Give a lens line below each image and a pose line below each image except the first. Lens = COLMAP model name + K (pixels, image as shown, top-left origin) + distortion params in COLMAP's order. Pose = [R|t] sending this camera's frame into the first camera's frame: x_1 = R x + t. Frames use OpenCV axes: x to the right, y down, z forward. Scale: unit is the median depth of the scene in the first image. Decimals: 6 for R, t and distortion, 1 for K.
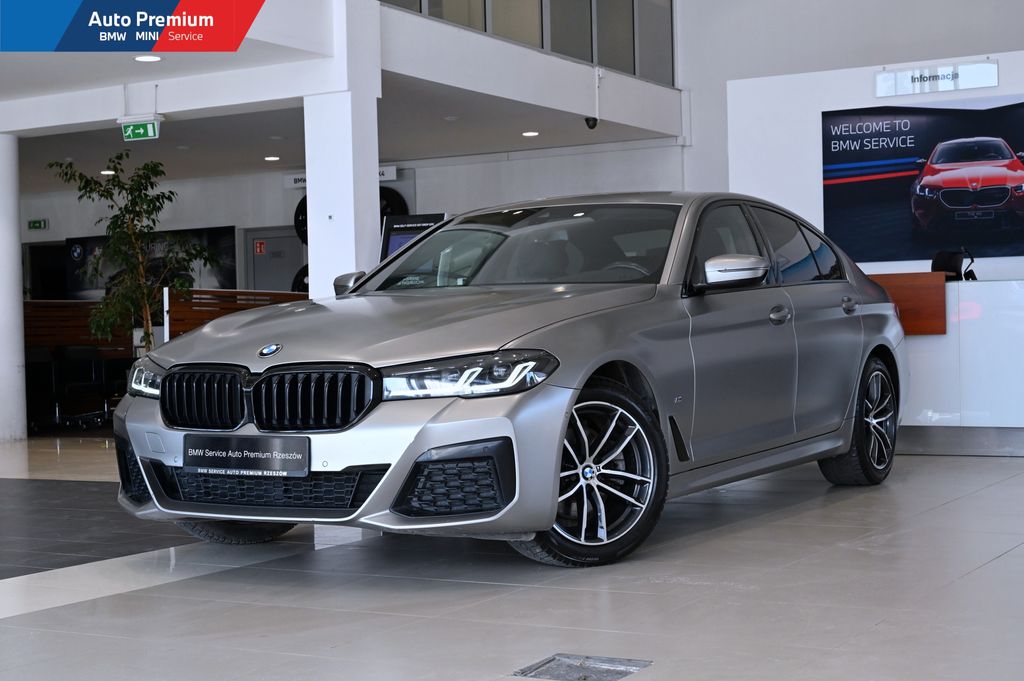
lens RADIAL K [[1591.8, 0, 513.8], [0, 1591.8, 339.7], [0, 0, 1]] dist [-0.025705, 0.000000]
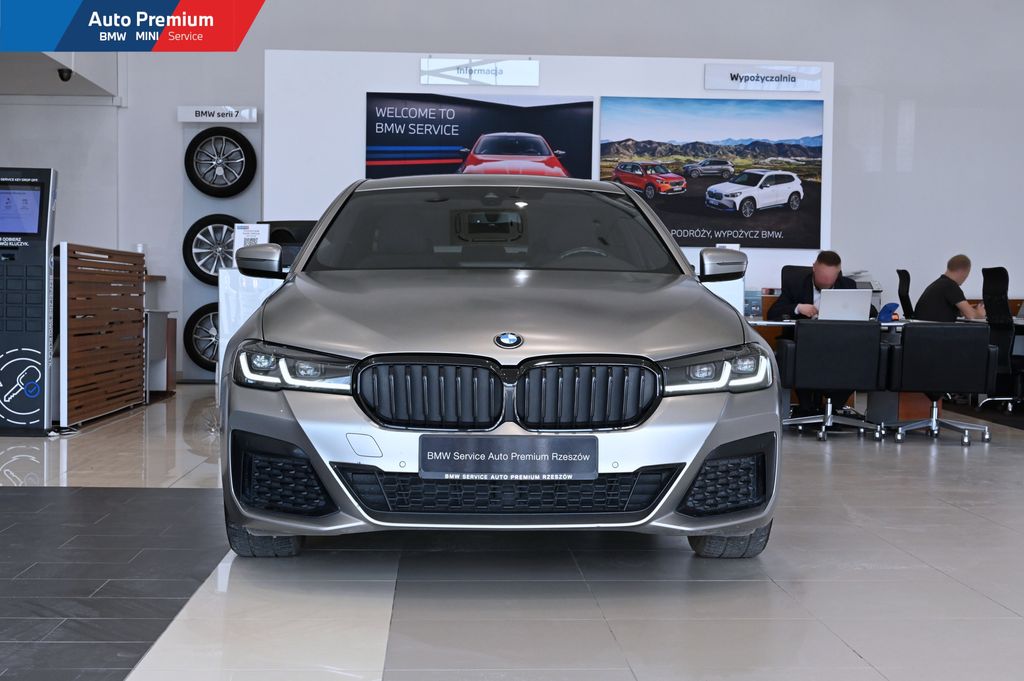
lens RADIAL K [[1591.8, 0, 513.3], [0, 1591.8, 341.6], [0, 0, 1]] dist [-0.025705, 0.000000]
pose [[0.826311, 0.013420, 0.563054, -0.309845], [-0.025314, 0.999591, 0.013325, -0.002014], [-0.562645, -0.025264, 0.826312, 0.121229]]
